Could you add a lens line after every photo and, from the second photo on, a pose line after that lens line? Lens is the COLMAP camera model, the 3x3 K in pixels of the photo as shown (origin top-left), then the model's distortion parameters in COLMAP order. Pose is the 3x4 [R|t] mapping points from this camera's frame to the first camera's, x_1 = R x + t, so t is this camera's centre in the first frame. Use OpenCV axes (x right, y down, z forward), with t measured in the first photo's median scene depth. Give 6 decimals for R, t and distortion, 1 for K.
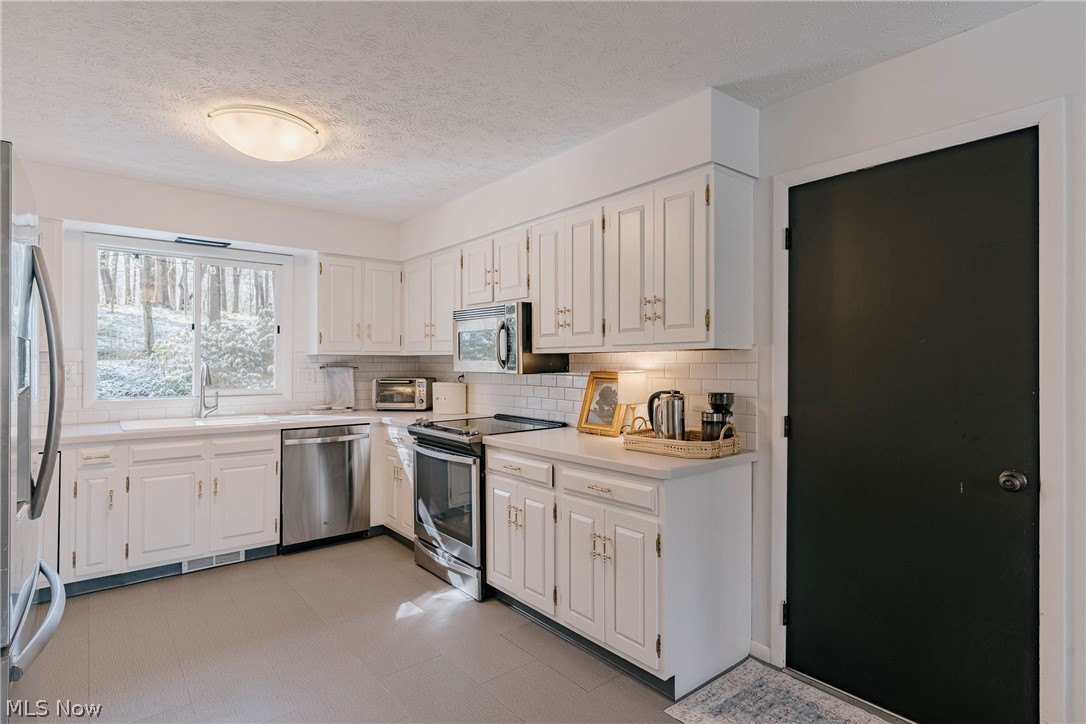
lens RADIAL K [[555.5, 0, 543.0], [0, 555.5, 362.0], [0, 0, 1]] dist [-0.002066, -0.000078]
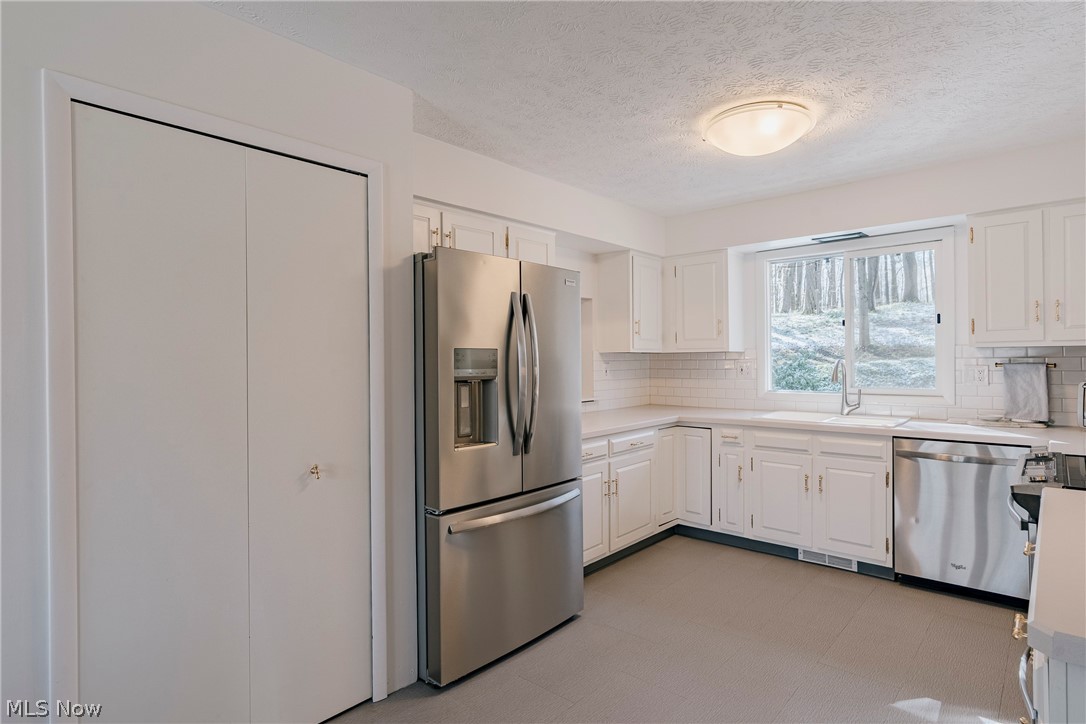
lens RADIAL K [[579.5, 0, 559.9], [0, 579.5, 360.4], [0, 0, 1]] dist [0.001694, 0.000650]
pose [[0.164597, -0.002638, -0.986357, 0.333168], [0.009484, 0.999954, -0.001092, -0.000364], [0.986315, -0.009175, 0.164615, 0.344406]]
